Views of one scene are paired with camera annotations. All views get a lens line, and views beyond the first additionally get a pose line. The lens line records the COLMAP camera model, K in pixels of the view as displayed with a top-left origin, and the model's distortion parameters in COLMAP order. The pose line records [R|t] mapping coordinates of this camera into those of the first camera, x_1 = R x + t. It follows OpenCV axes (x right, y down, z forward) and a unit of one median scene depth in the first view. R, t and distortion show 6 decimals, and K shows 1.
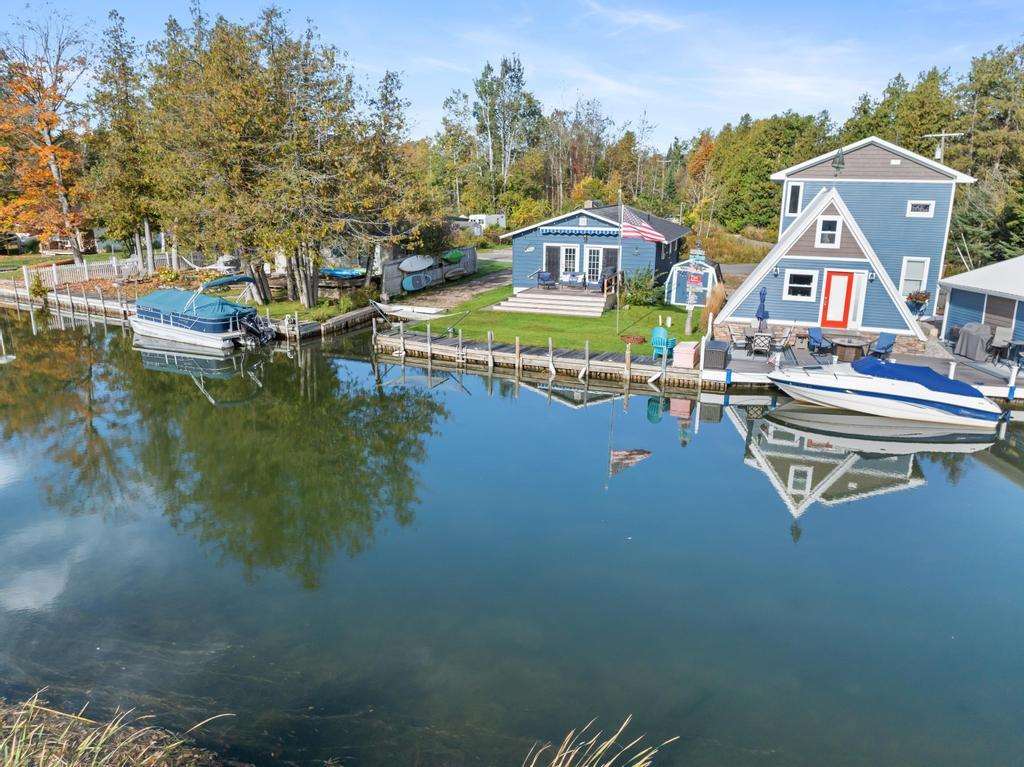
lens RADIAL K [[725.8, 0, 512.0], [0, 725.8, 383.5], [0, 0, 1]] dist [-0.037866, -0.001710]
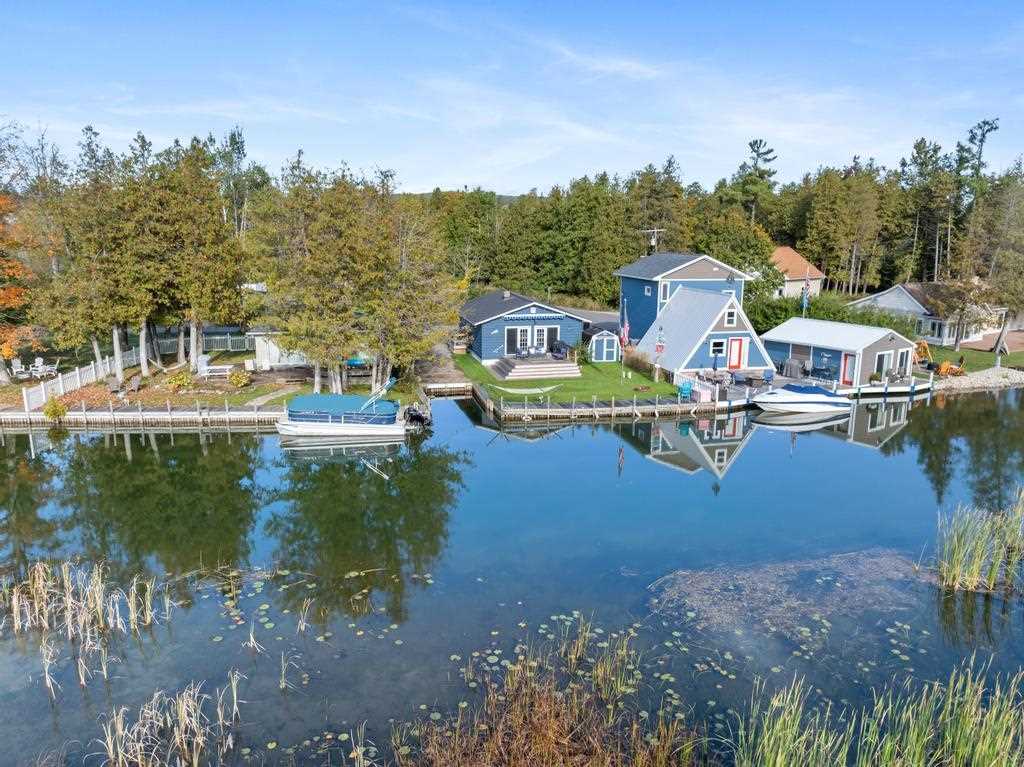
lens RADIAL K [[725.8, 0, 512.0], [0, 725.8, 383.5], [0, 0, 1]] dist [-0.037866, -0.001710]
pose [[0.835832, -0.118370, 0.536073, -0.819490], [0.141265, 0.989970, -0.001662, -0.096798], [-0.530499, 0.077118, 0.844170, -0.194181]]
